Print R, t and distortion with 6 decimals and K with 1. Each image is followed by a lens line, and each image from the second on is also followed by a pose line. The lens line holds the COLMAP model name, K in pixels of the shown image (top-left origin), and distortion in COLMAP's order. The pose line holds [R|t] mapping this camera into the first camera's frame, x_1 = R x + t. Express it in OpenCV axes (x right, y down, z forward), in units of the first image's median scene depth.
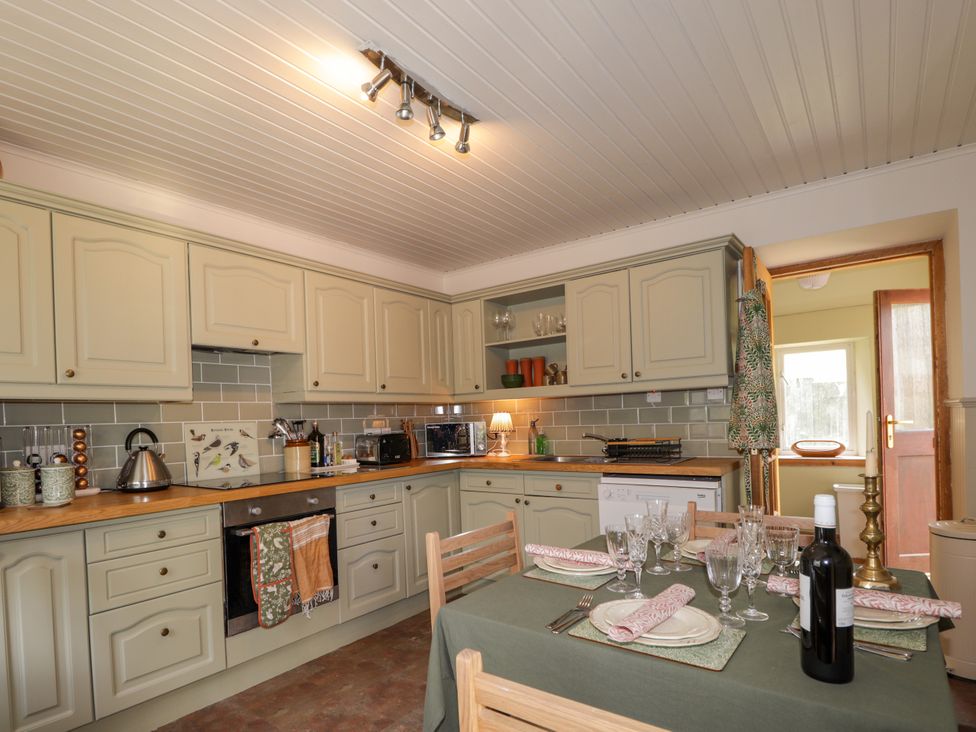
lens RADIAL K [[526.7, 0, 481.3], [0, 526.7, 365.7], [0, 0, 1]] dist [-0.001139, -0.010363]
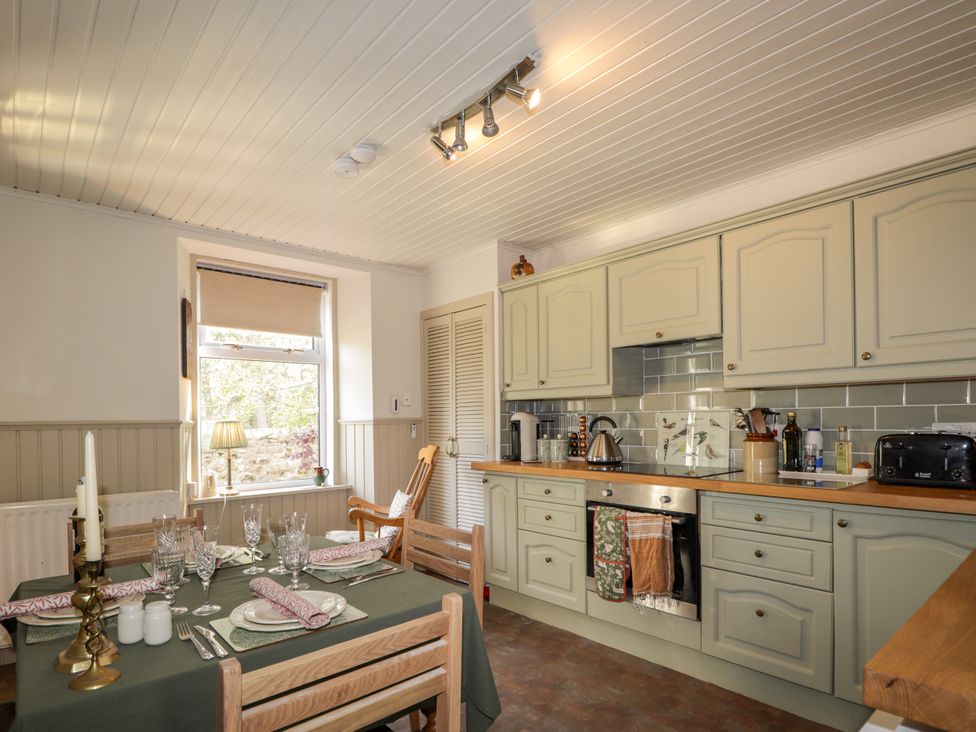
lens RADIAL K [[526.7, 0, 481.3], [0, 526.7, 365.7], [0, 0, 1]] dist [-0.001139, -0.010363]
pose [[-0.209835, -0.068245, -0.975352, 0.714712], [0.119575, 0.988282, -0.094875, 0.078240], [0.970397, -0.136536, -0.199216, 0.959141]]
